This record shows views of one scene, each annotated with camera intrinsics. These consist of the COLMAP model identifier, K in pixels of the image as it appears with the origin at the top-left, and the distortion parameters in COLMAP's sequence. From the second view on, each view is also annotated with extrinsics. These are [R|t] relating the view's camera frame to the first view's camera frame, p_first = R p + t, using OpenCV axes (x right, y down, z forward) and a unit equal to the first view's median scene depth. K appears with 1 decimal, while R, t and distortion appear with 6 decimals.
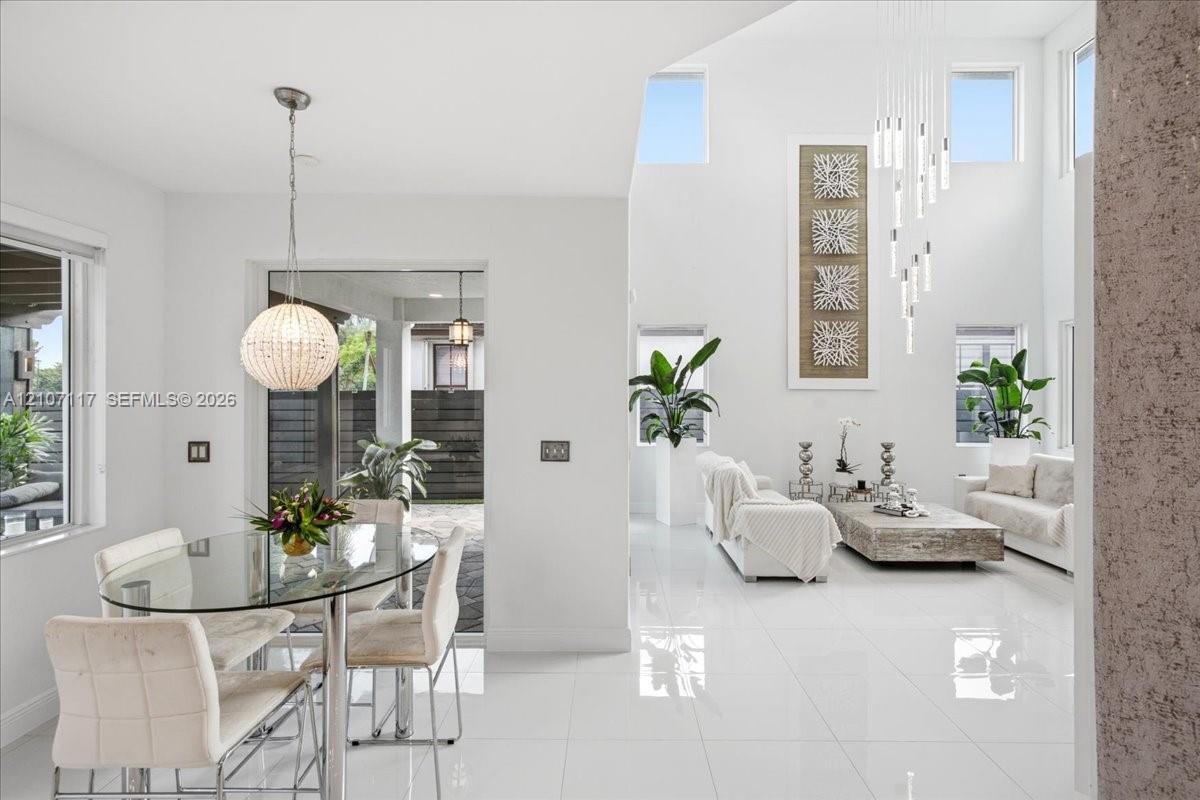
lens RADIAL K [[575.5, 0, 593.5], [0, 575.5, 385.7], [0, 0, 1]] dist [-0.010929, 0.000069]
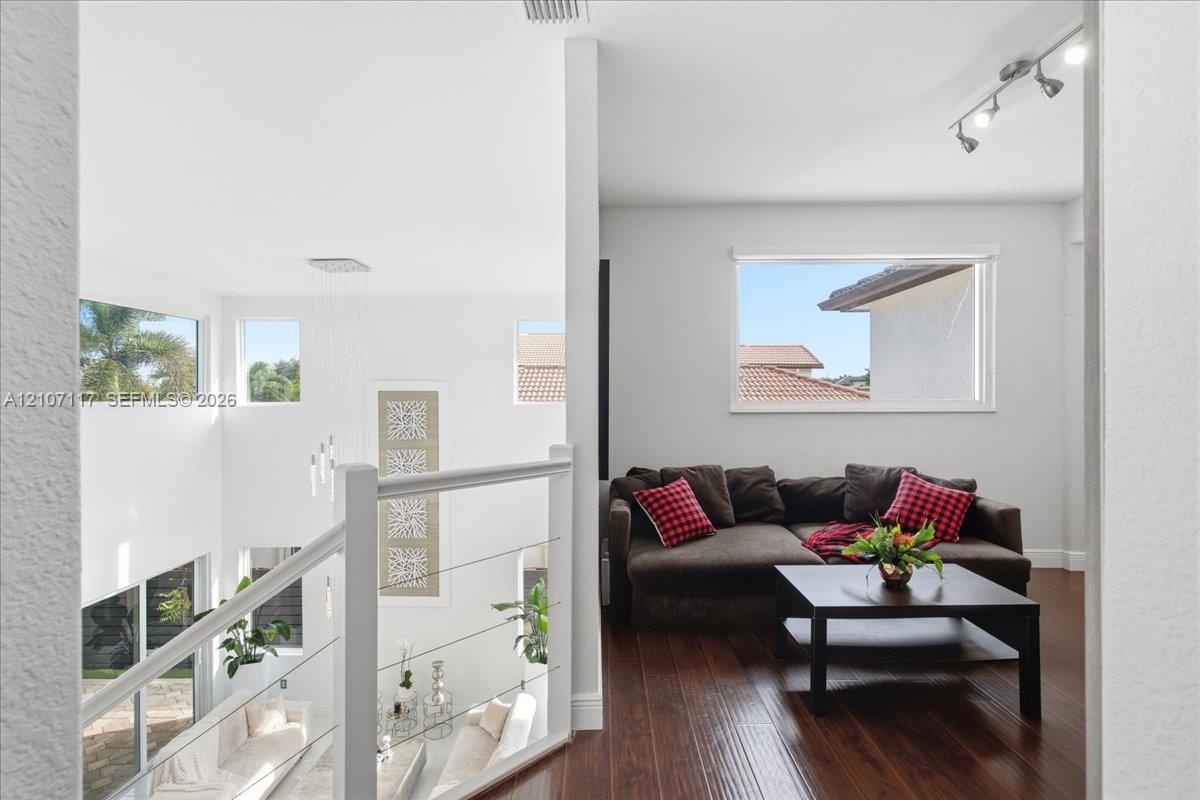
lens RADIAL K [[569.5, 0, 599.0], [0, 569.5, 397.4], [0, 0, 1]] dist [-0.001686, 0.001455]
pose [[0.999981, -0.002955, 0.005333, 0.821290], [0.002920, 0.999974, 0.006568, -0.430185], [-0.005352, -0.006552, 0.999964, -0.130293]]
